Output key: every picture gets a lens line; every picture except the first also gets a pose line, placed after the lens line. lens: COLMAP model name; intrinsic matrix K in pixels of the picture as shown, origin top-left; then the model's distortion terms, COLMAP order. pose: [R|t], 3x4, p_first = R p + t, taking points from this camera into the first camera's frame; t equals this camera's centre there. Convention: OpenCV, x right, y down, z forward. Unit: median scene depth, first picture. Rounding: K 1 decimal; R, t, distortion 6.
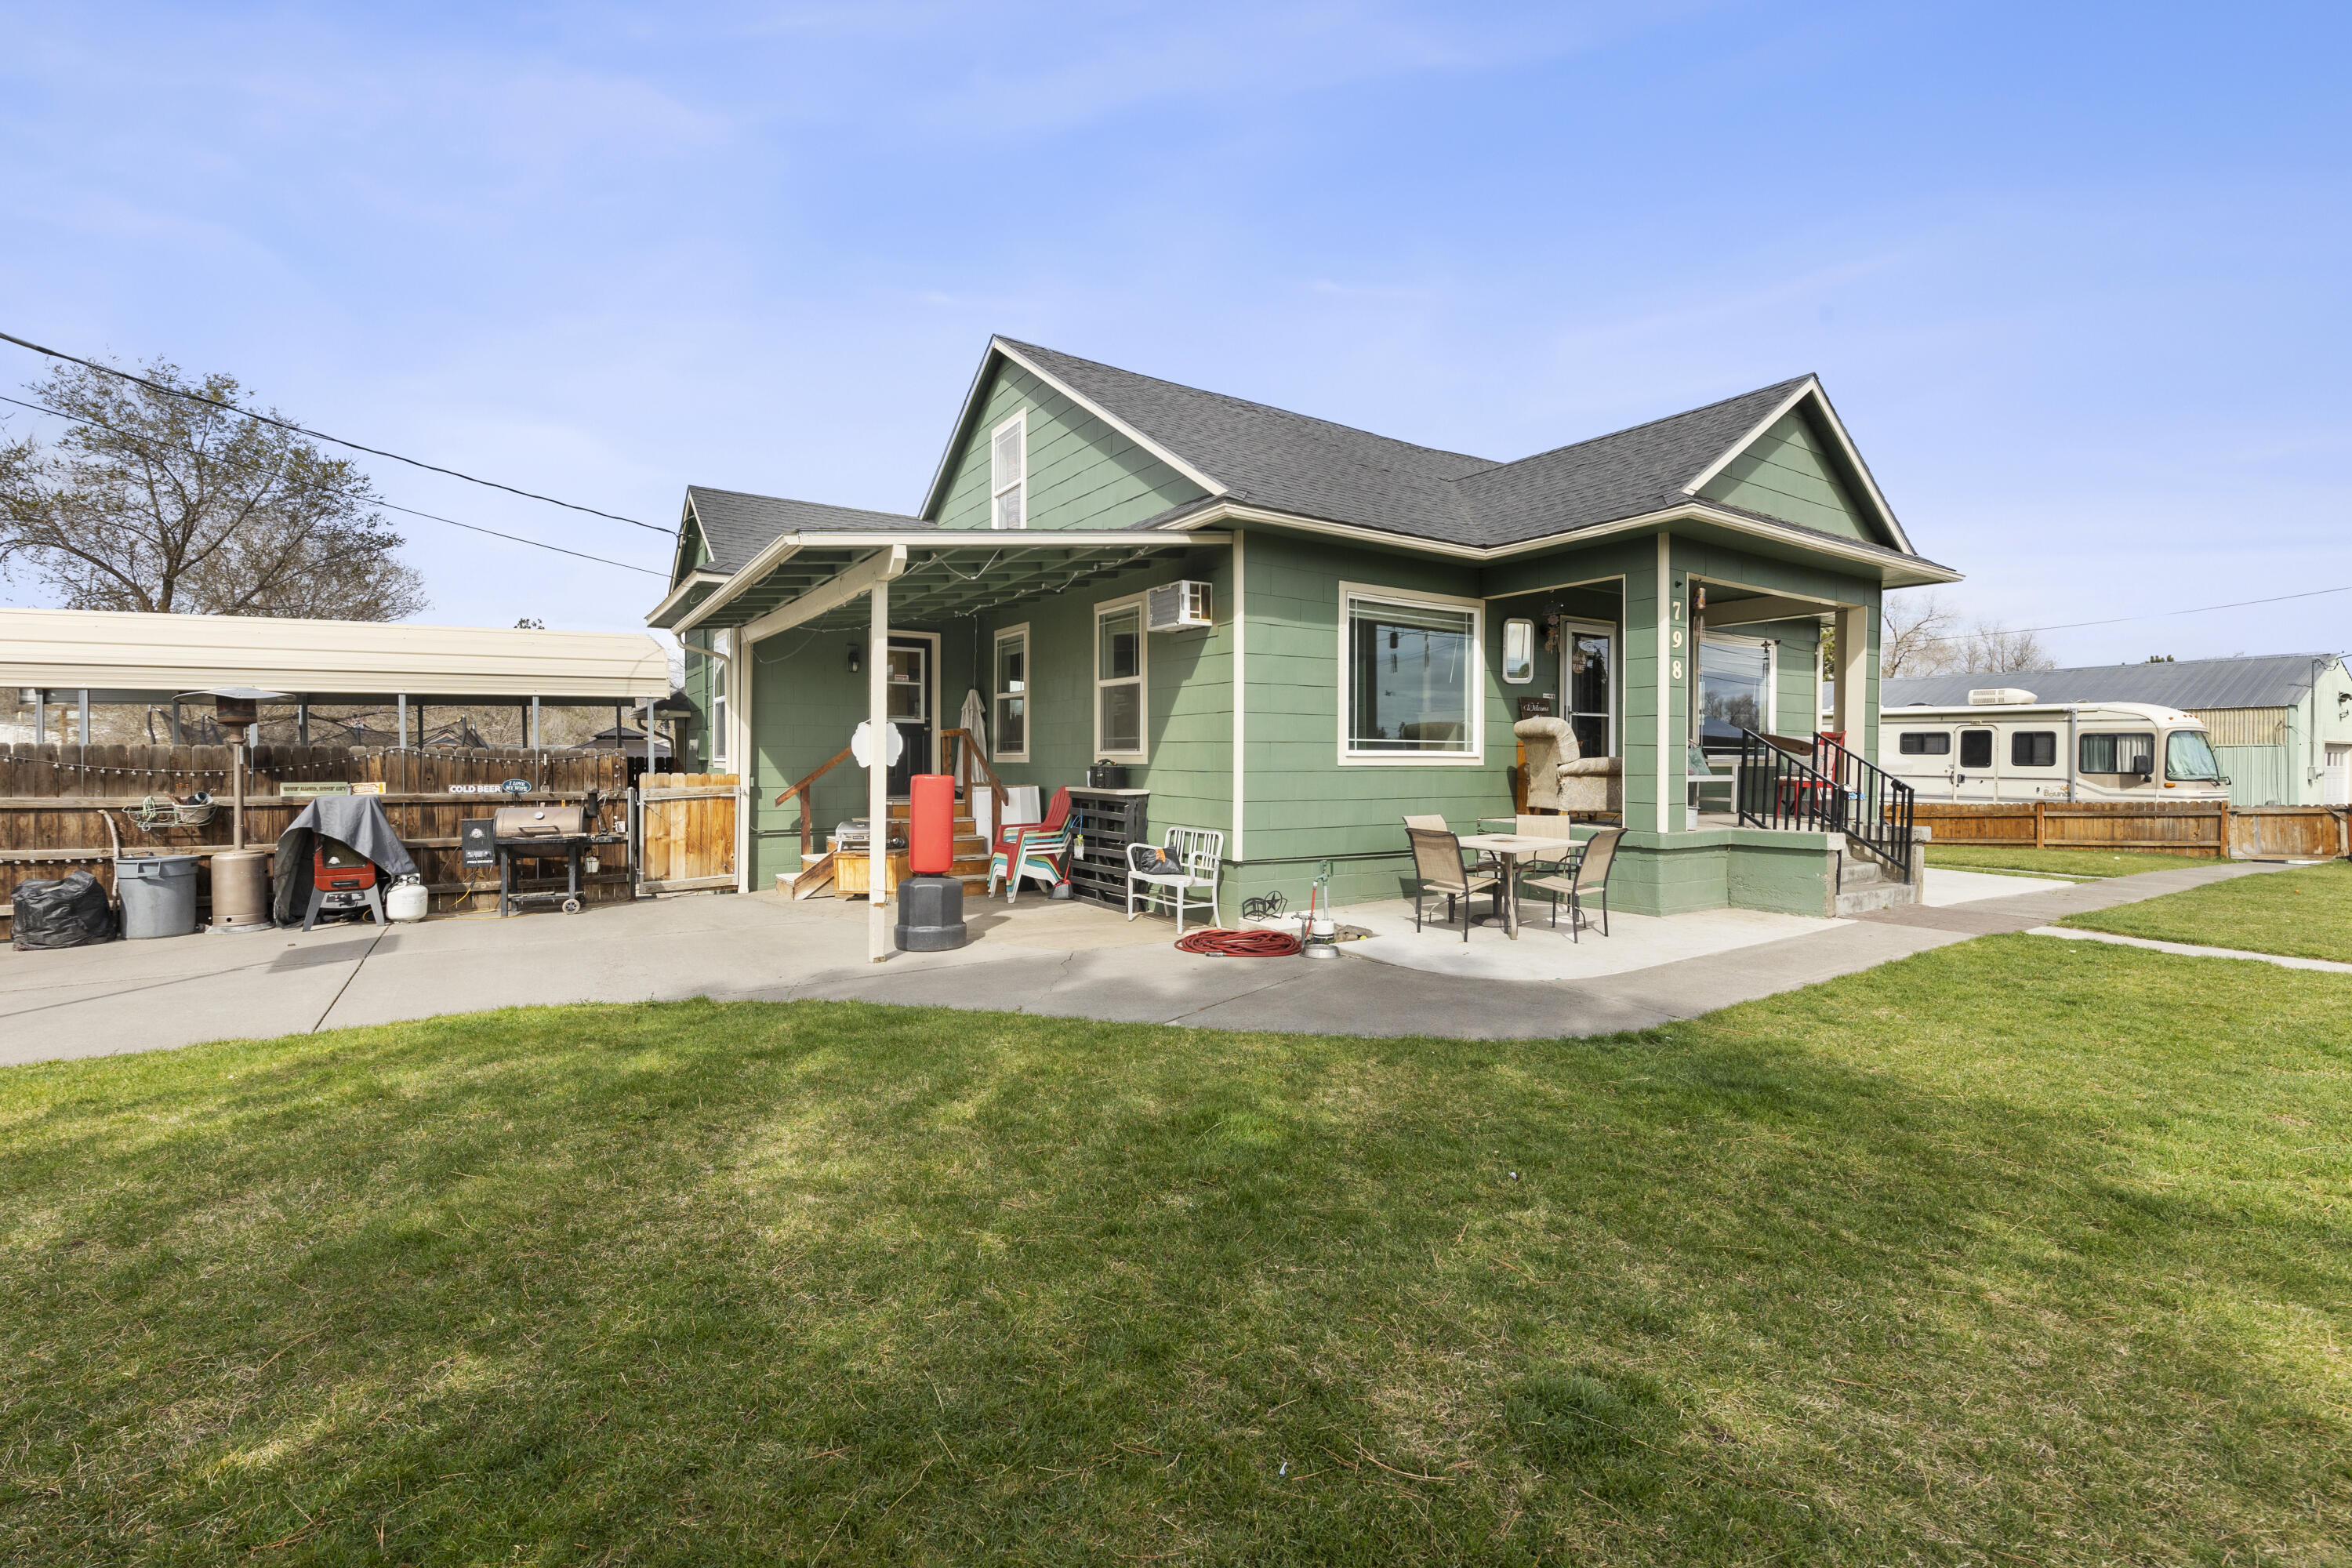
lens RADIAL K [[996.3, 0, 1151.0], [0, 996.3, 753.0], [0, 0, 1]] dist [-0.001704, -0.000004]
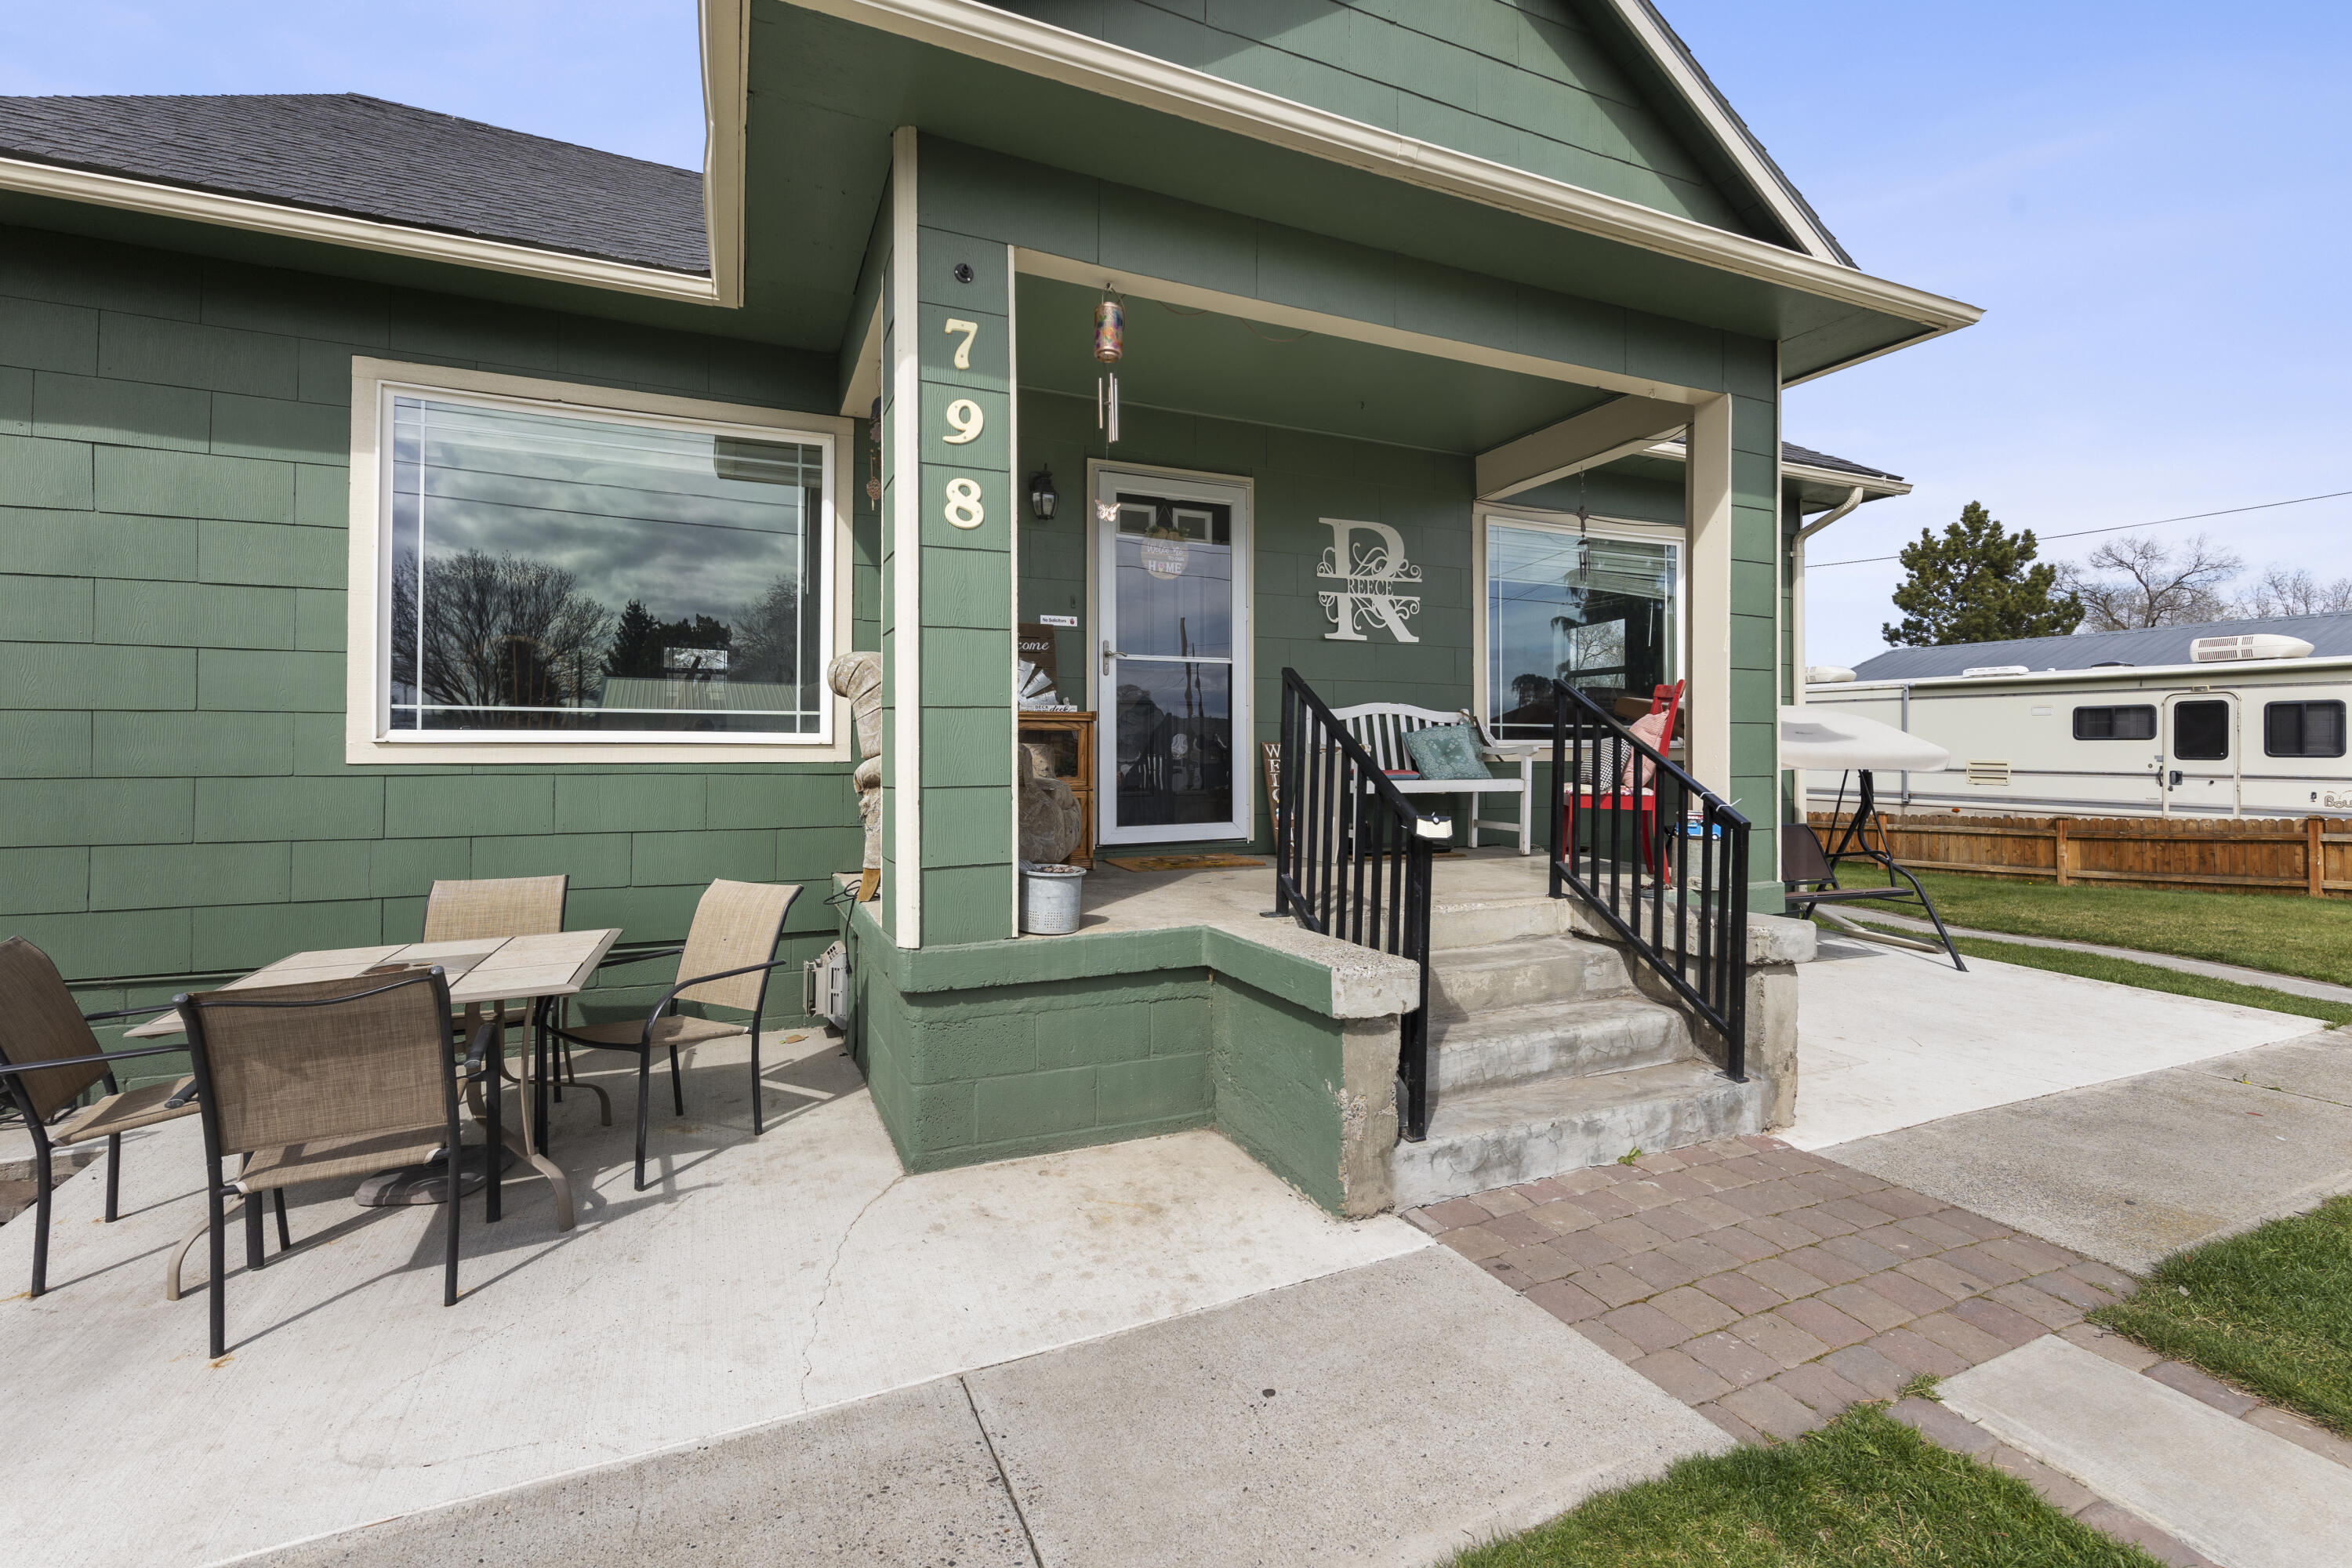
lens RADIAL K [[996.3, 0, 1151.0], [0, 996.3, 753.0], [0, 0, 1]] dist [-0.001704, -0.000004]
pose [[0.986687, -0.003765, -0.162586, 0.508729], [0.004826, 0.999970, 0.006136, 0.005411], [0.162558, -0.006839, 0.986675, 0.500507]]
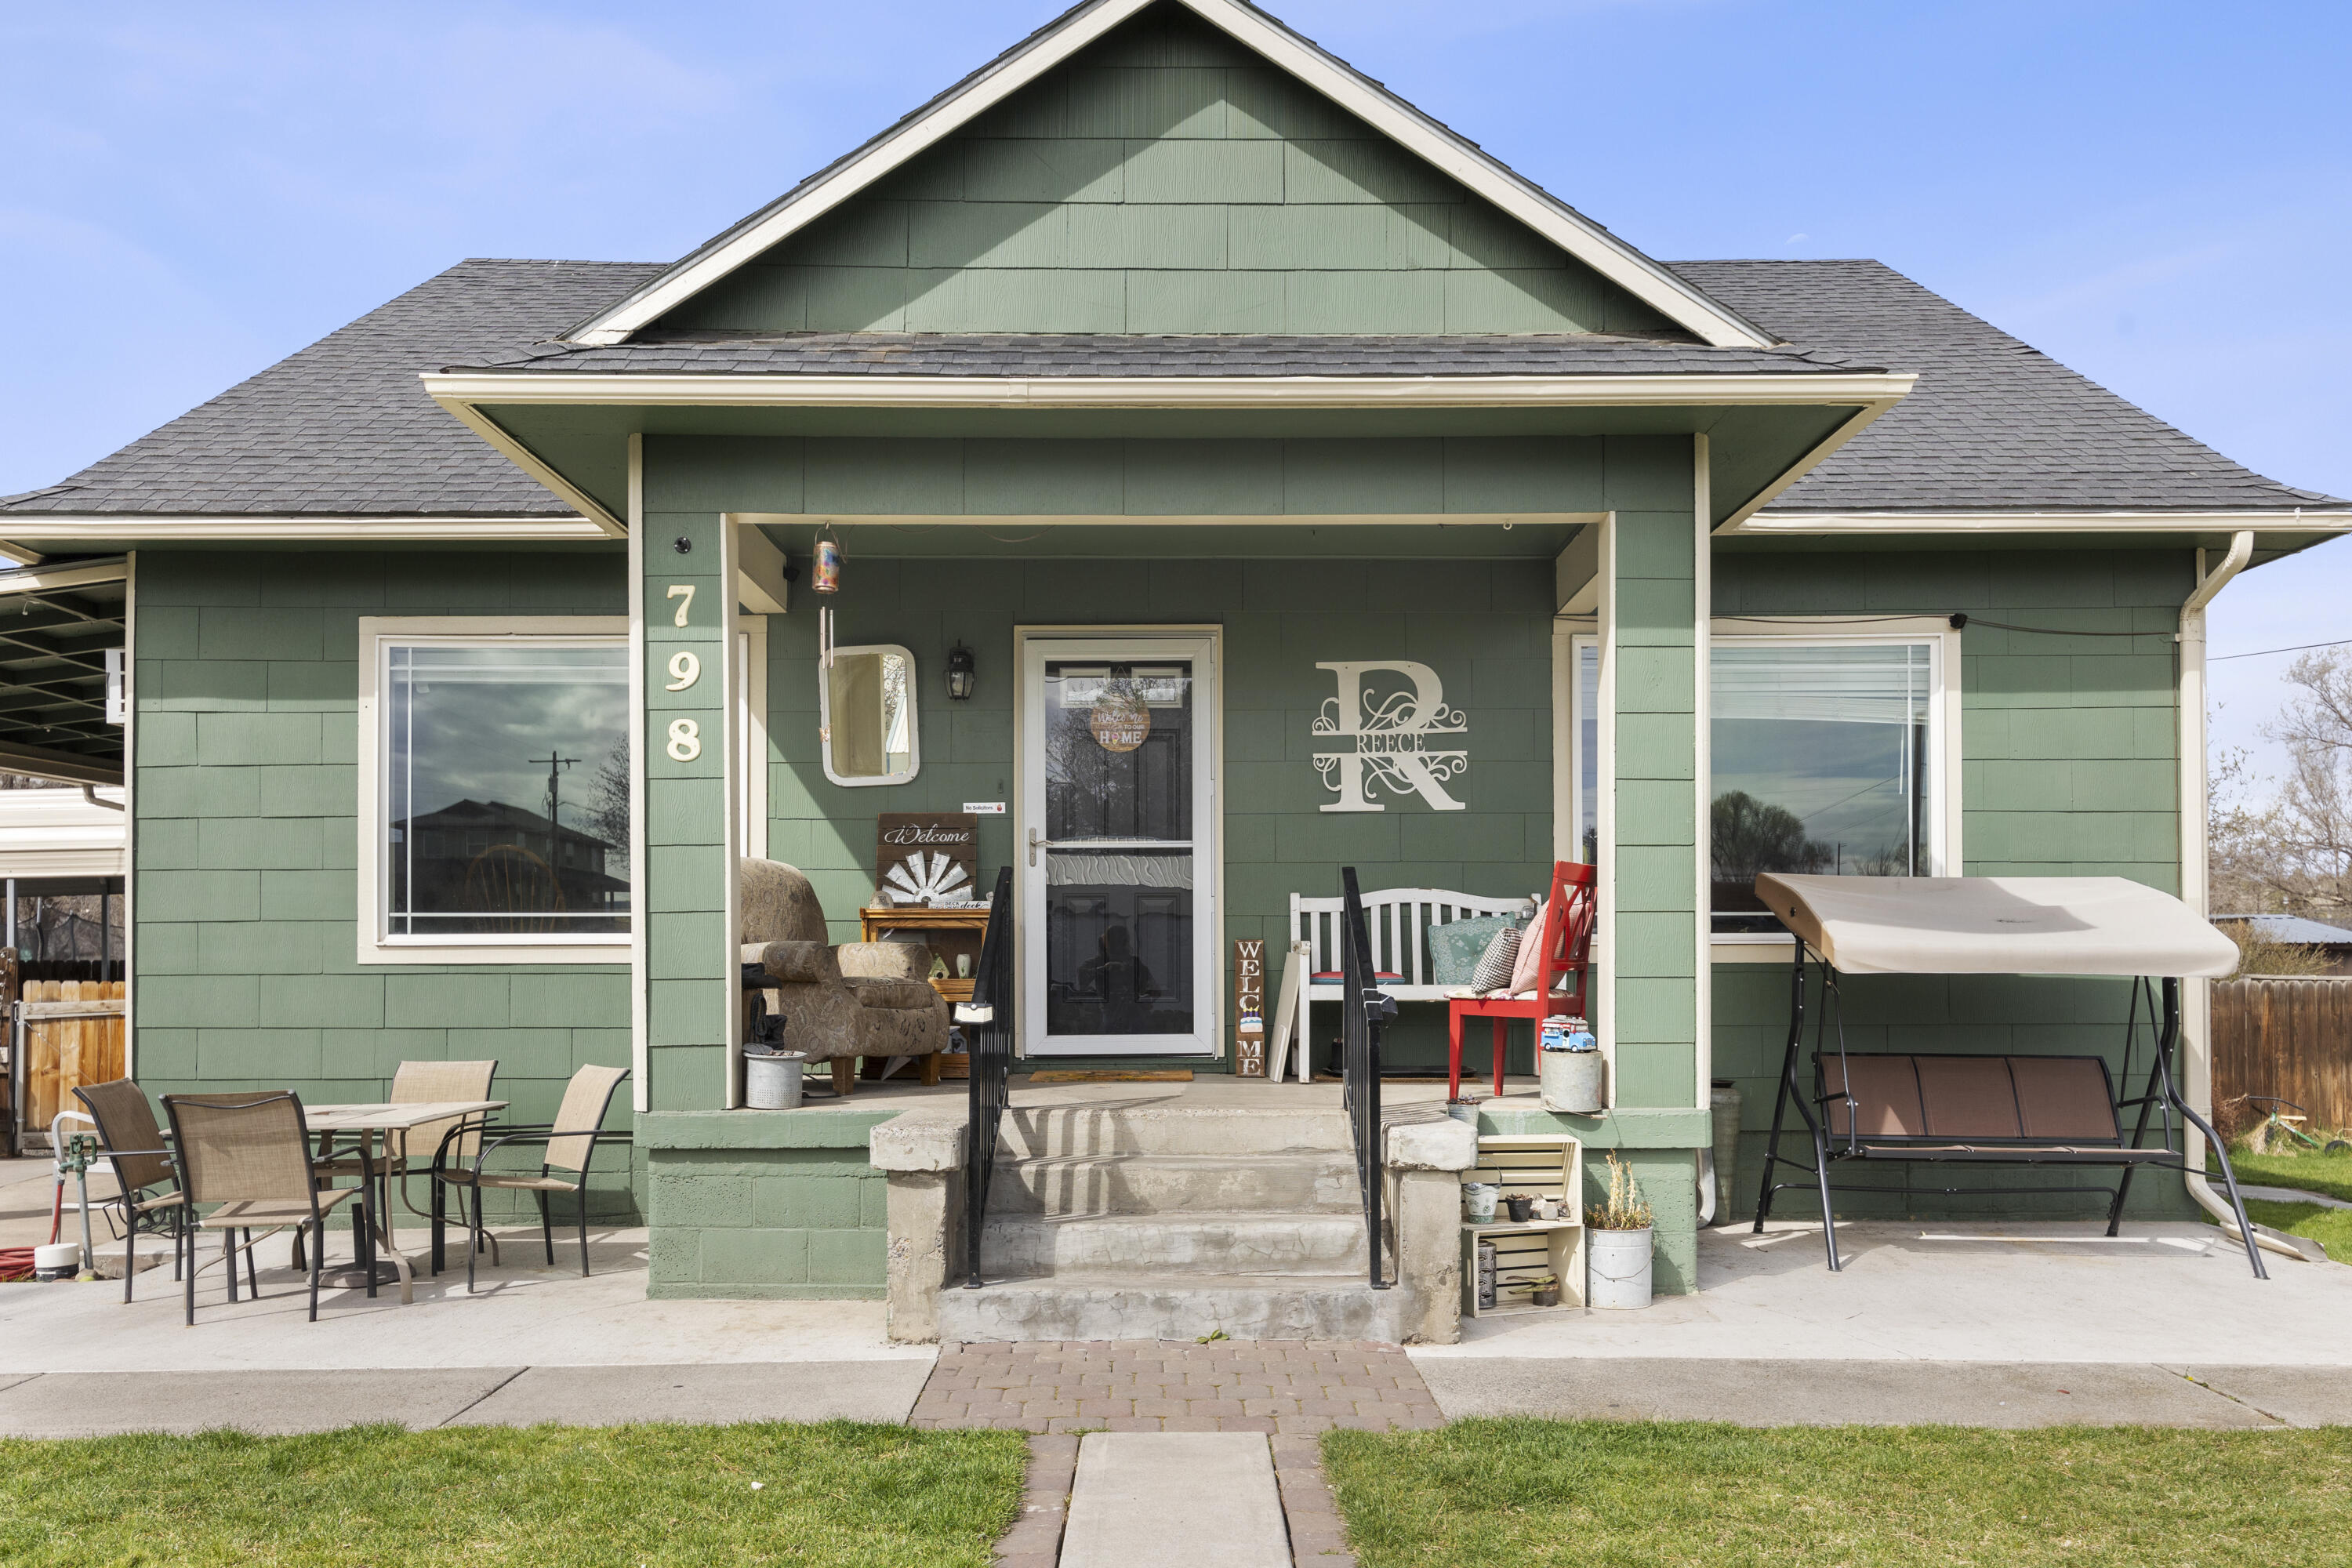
lens RADIAL K [[1823.0, 0, 1169.3], [0, 1823.0, 959.6], [0, 0, 1]] dist [-0.006776, 0.000764]
pose [[0.836154, -0.007291, -0.548447, 0.889251], [0.009221, 0.999957, 0.000763, 0.011057], [0.548418, -0.005695, 0.836185, 0.344241]]
